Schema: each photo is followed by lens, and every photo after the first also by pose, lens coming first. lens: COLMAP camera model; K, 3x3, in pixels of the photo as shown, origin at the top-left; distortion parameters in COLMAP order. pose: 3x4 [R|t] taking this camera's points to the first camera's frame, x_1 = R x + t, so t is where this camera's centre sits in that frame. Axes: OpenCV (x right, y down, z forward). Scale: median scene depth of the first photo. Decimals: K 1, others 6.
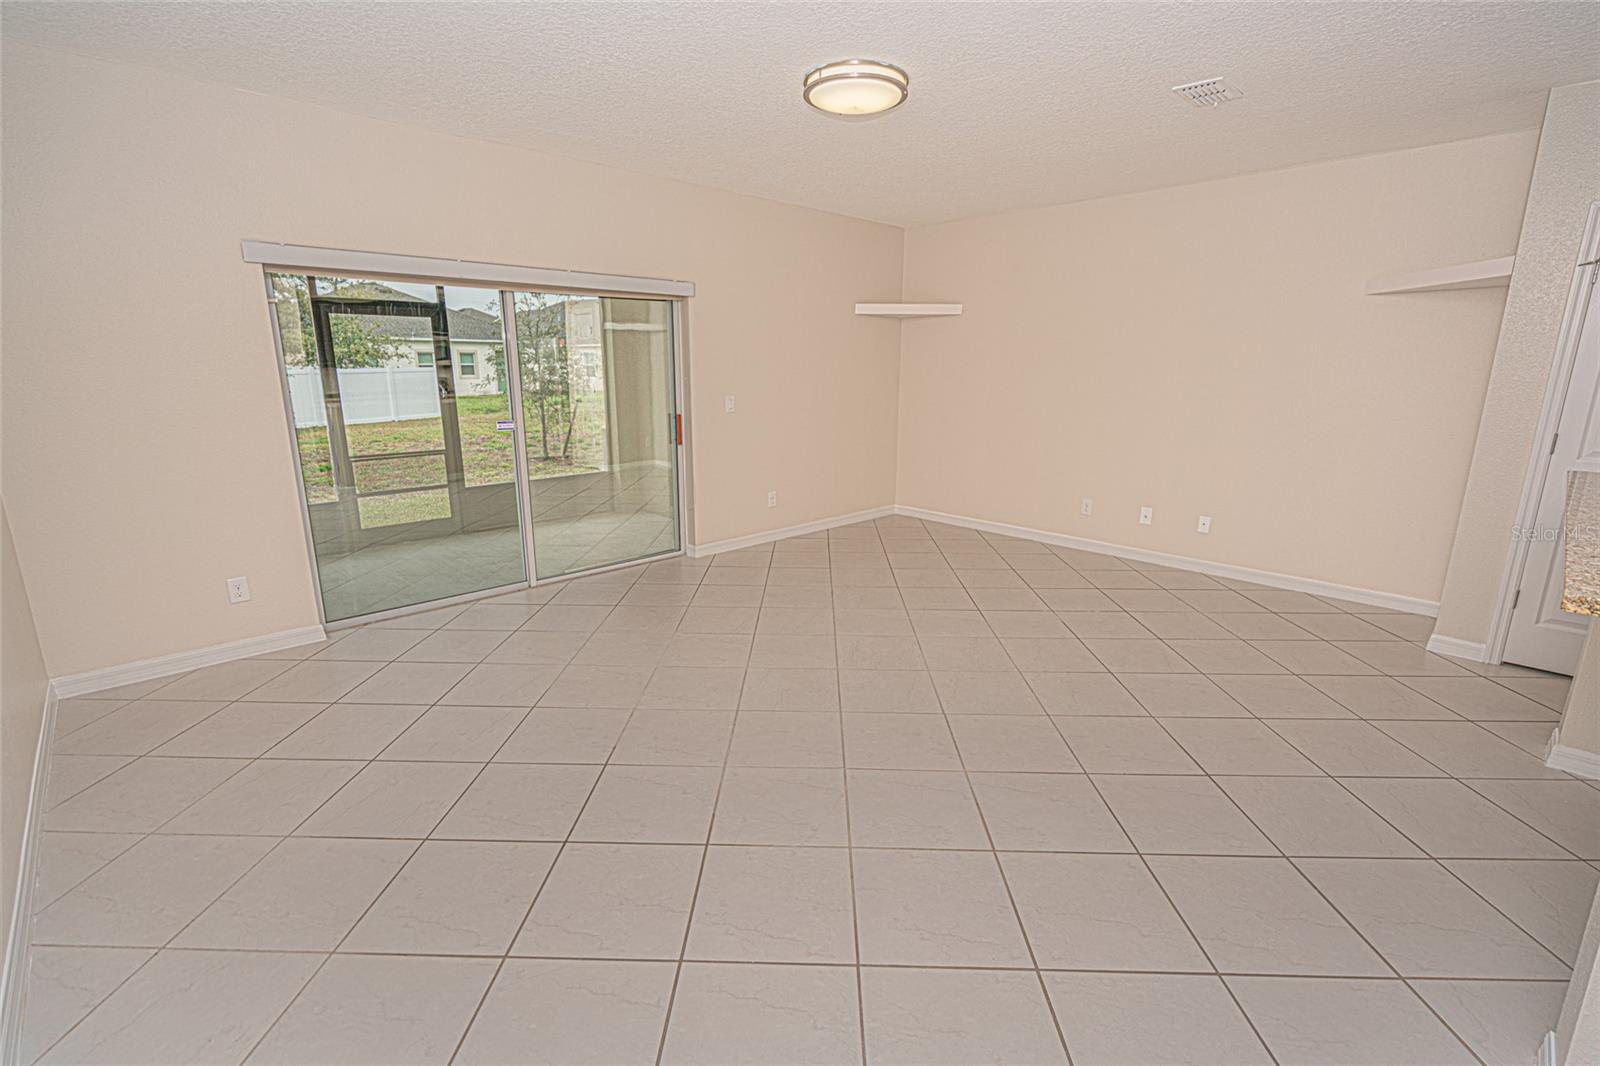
lens RADIAL K [[735.4, 0, 812.5], [0, 735.4, 529.2], [0, 0, 1]] dist [-0.011837, 0.003912]
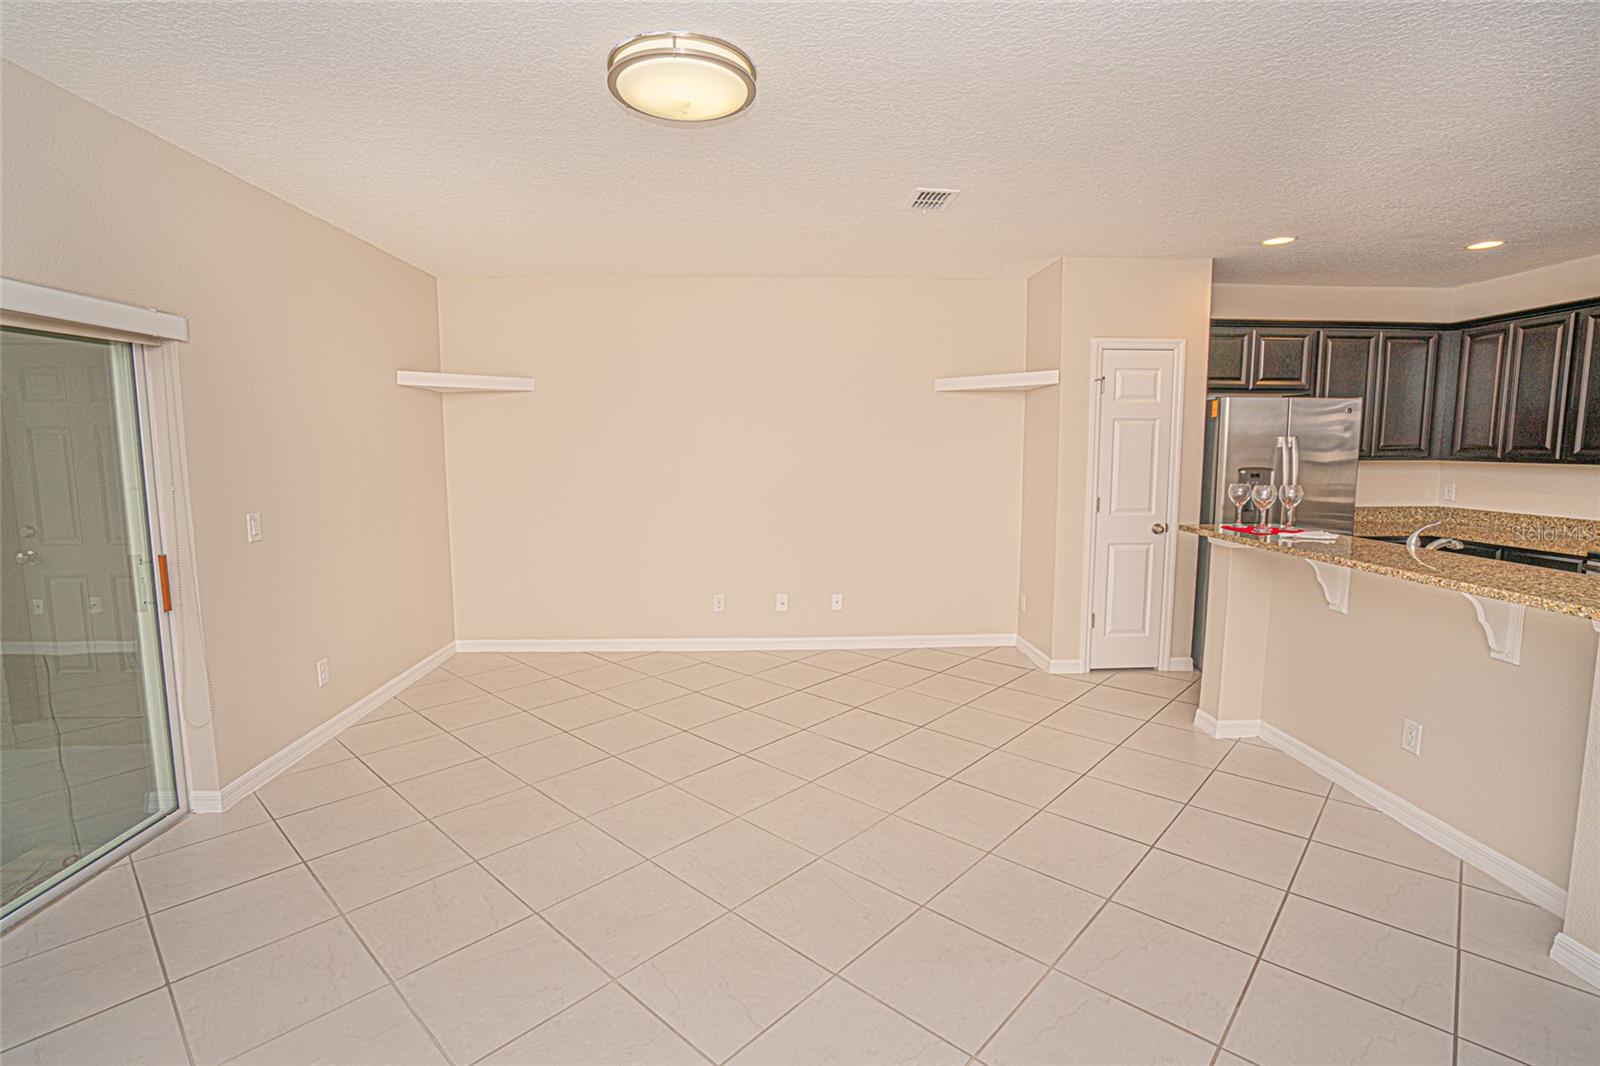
lens RADIAL K [[735.4, 0, 811.1], [0, 735.4, 531.0], [0, 0, 1]] dist [-0.011837, 0.003912]
pose [[0.666990, -0.080345, 0.740722, -0.232860], [0.170799, 0.984182, -0.047044, -0.058447], [-0.725225, 0.157893, 0.670163, 0.289849]]
